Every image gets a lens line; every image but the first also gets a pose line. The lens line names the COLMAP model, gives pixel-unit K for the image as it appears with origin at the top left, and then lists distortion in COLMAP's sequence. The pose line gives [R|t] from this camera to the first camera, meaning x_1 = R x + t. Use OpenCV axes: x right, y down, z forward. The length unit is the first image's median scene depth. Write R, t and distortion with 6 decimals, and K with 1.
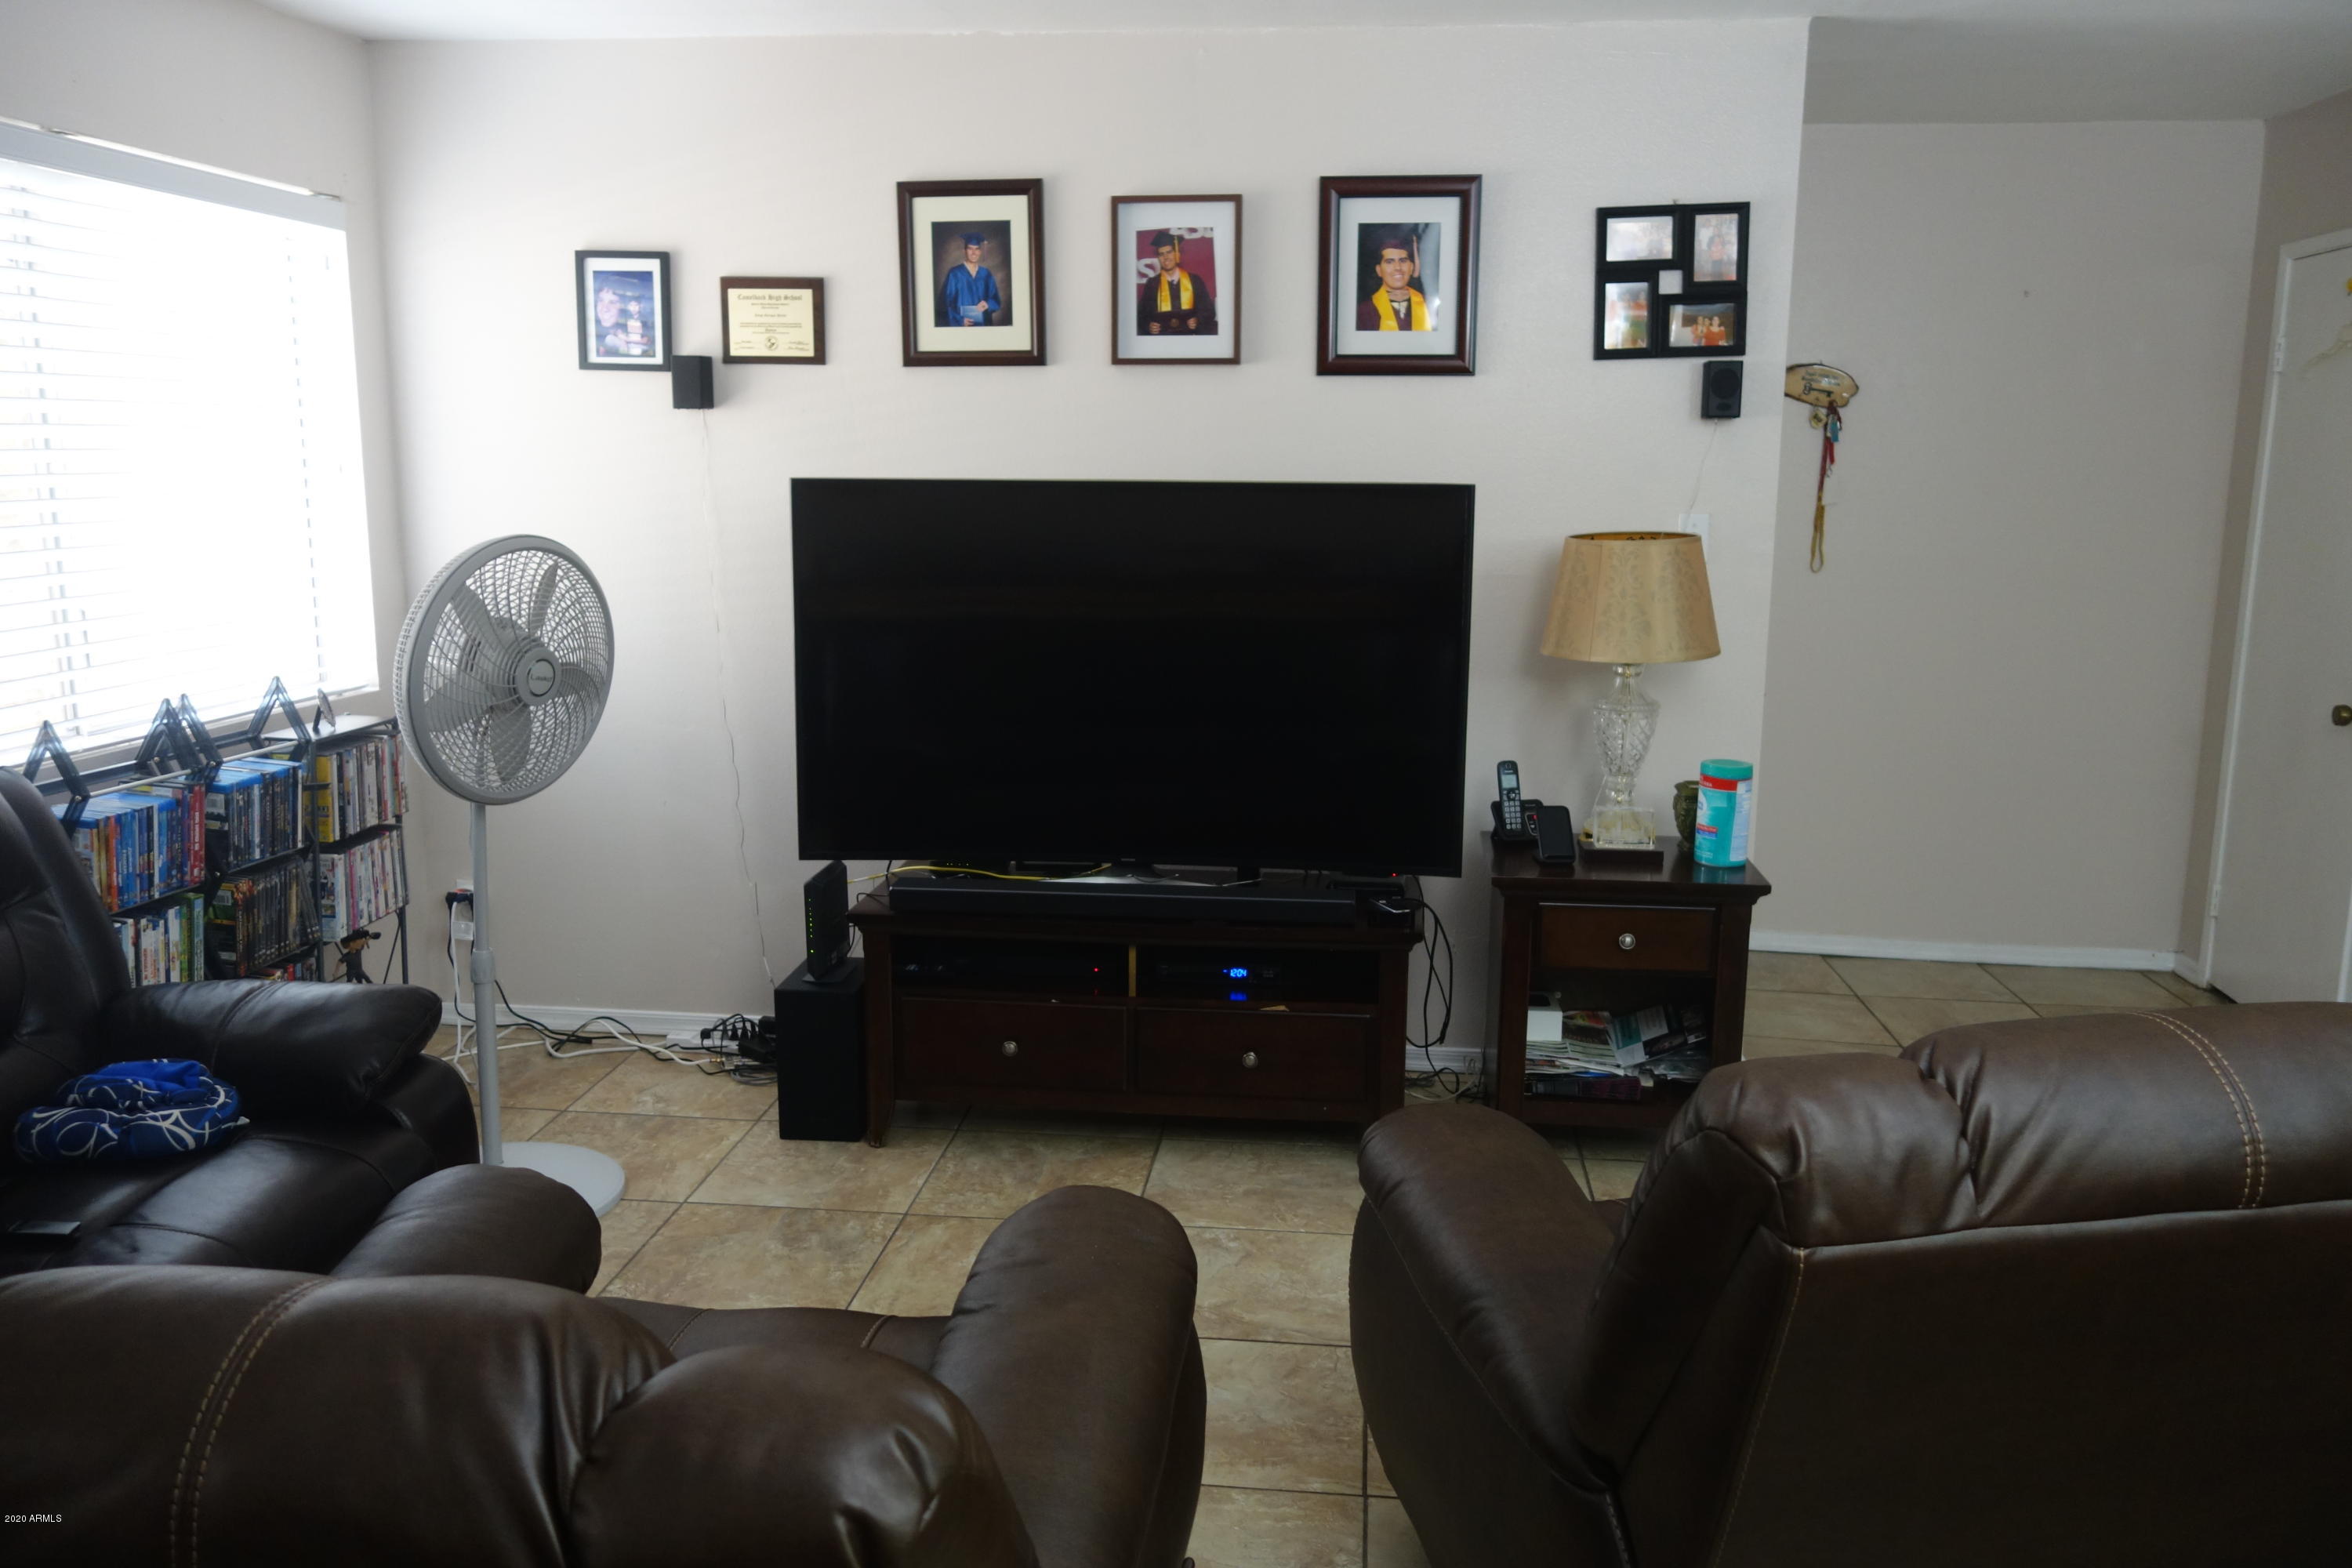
lens RADIAL K [[1825.3, 0, 1175.2], [0, 1825.3, 783.7], [0, 0, 1]] dist [-0.008536, 0.002849]
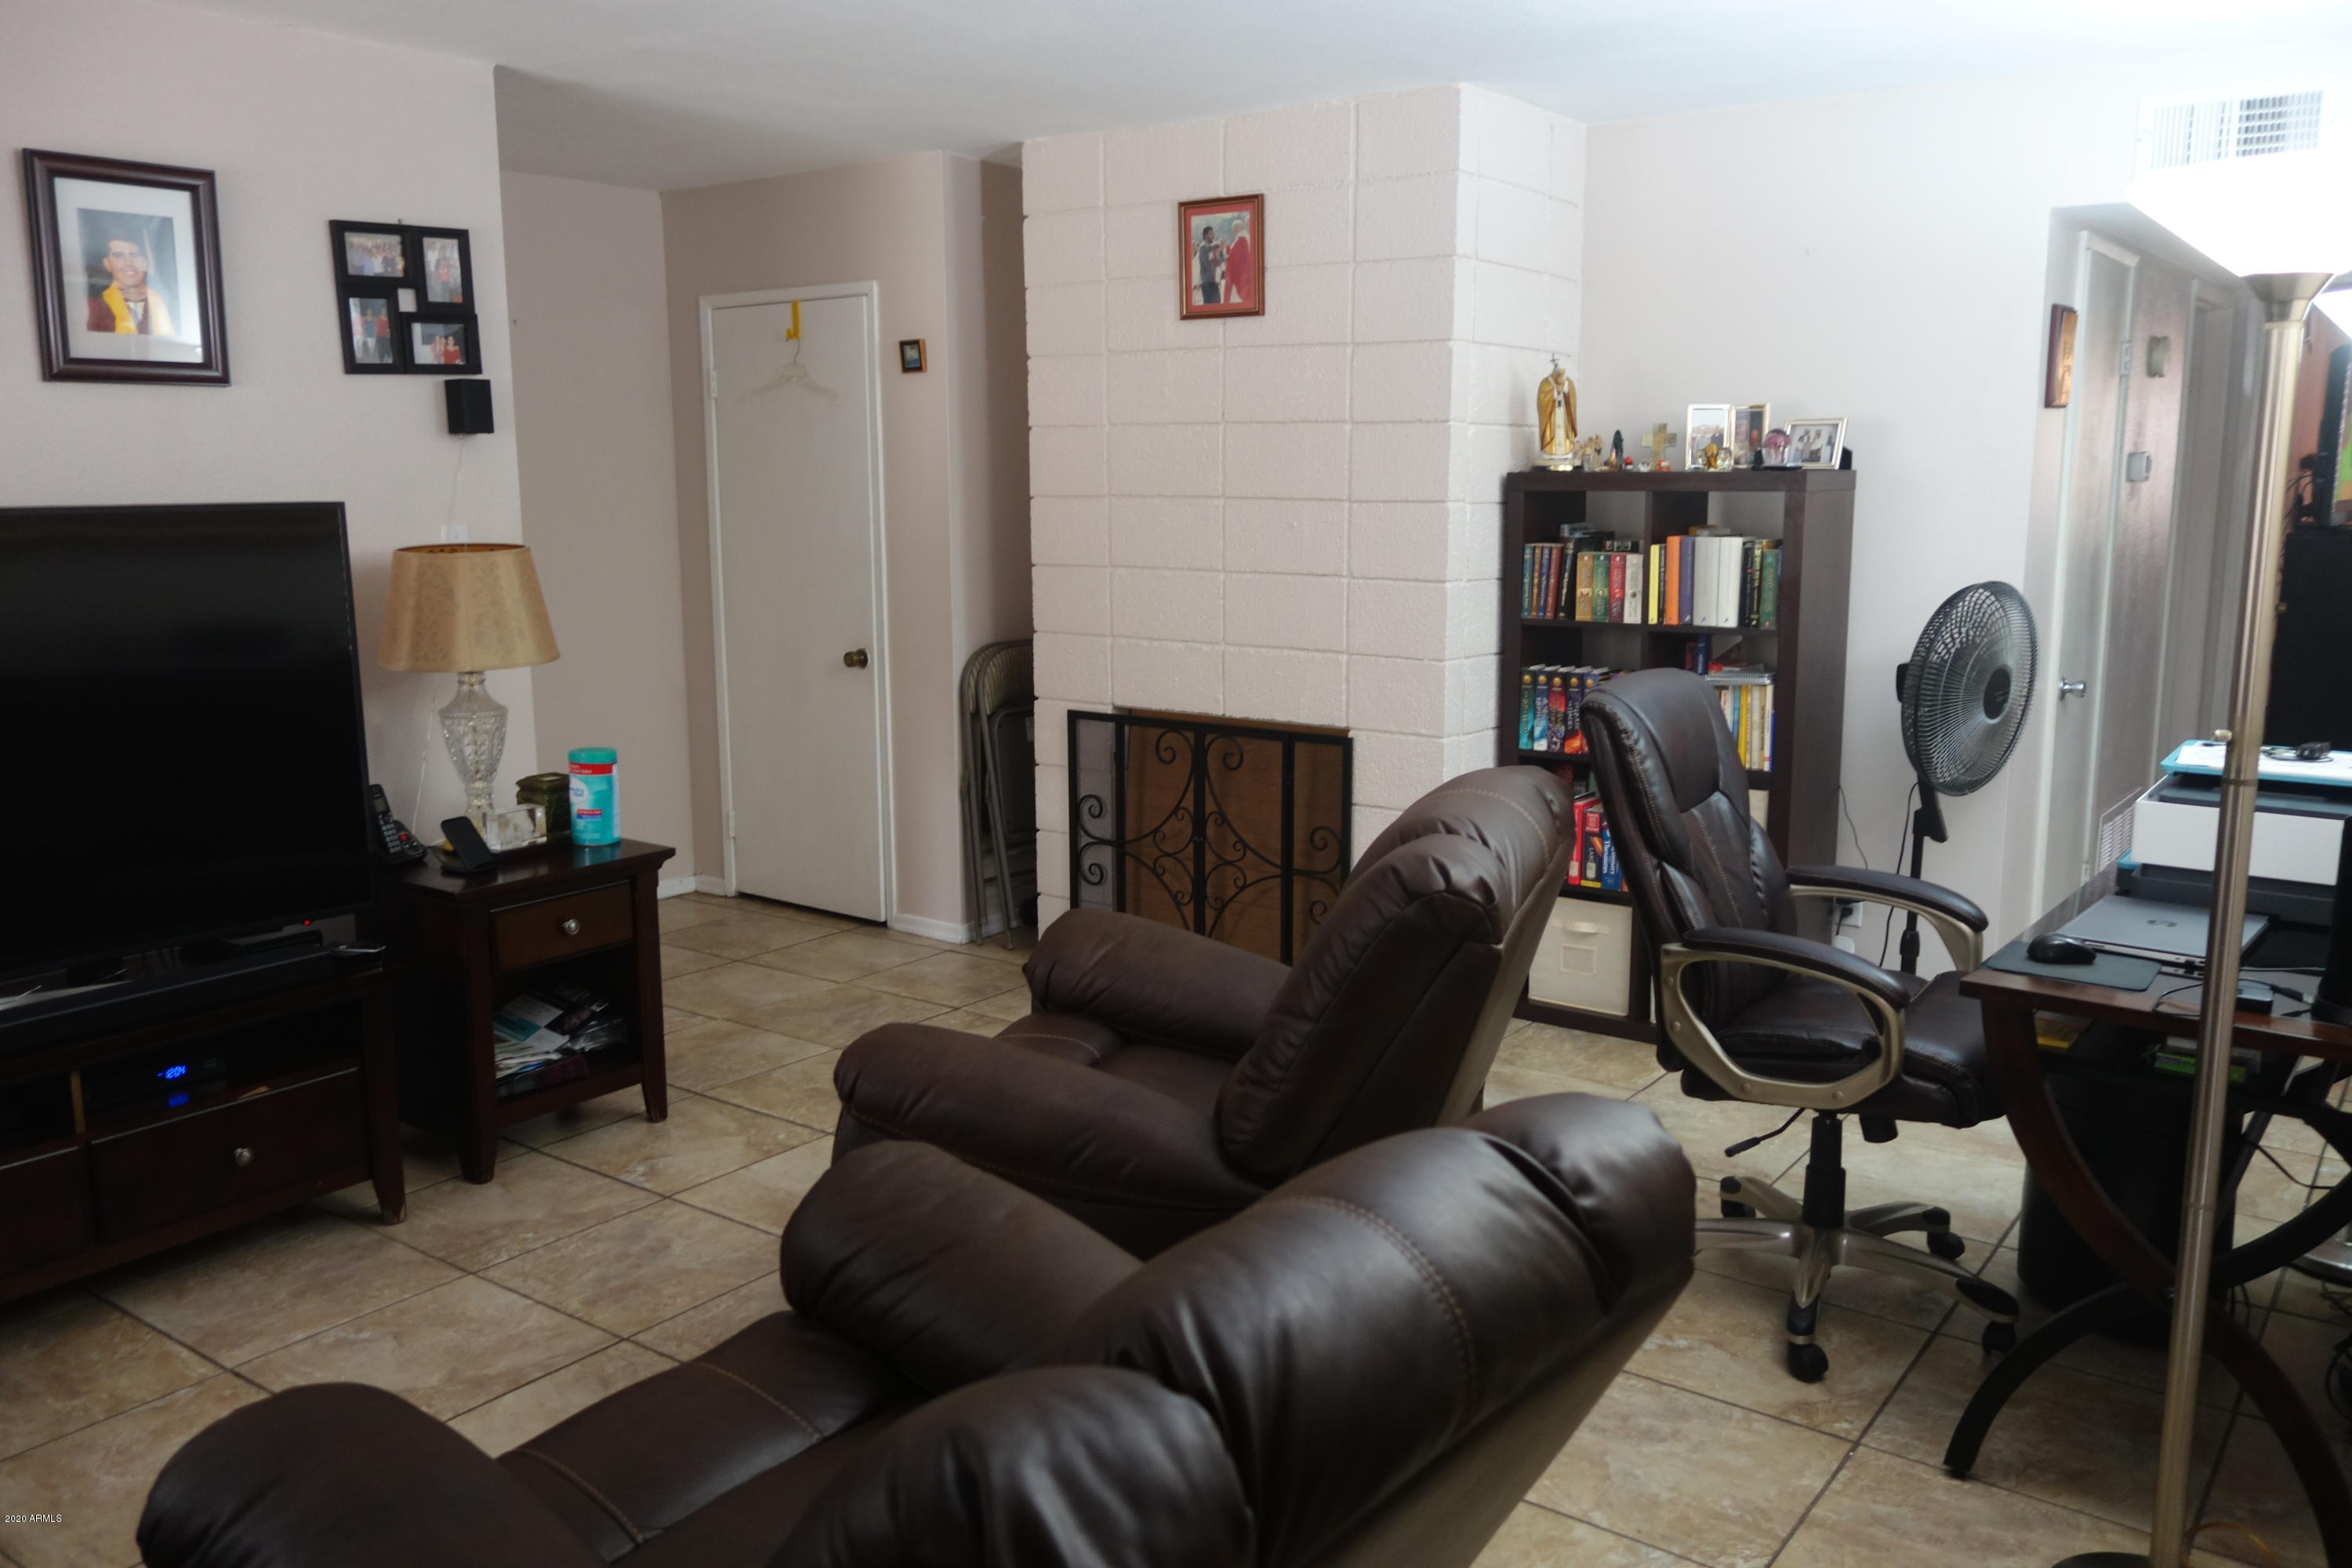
lens RADIAL K [[1825.3, 0, 1178.1], [0, 1825.3, 779.1], [0, 0, 1]] dist [-0.008536, 0.002849]
pose [[0.499975, -0.155305, 0.852001, -0.424181], [0.162677, 0.983119, 0.083743, -0.026745], [-0.850624, 0.096732, 0.516799, 0.131705]]
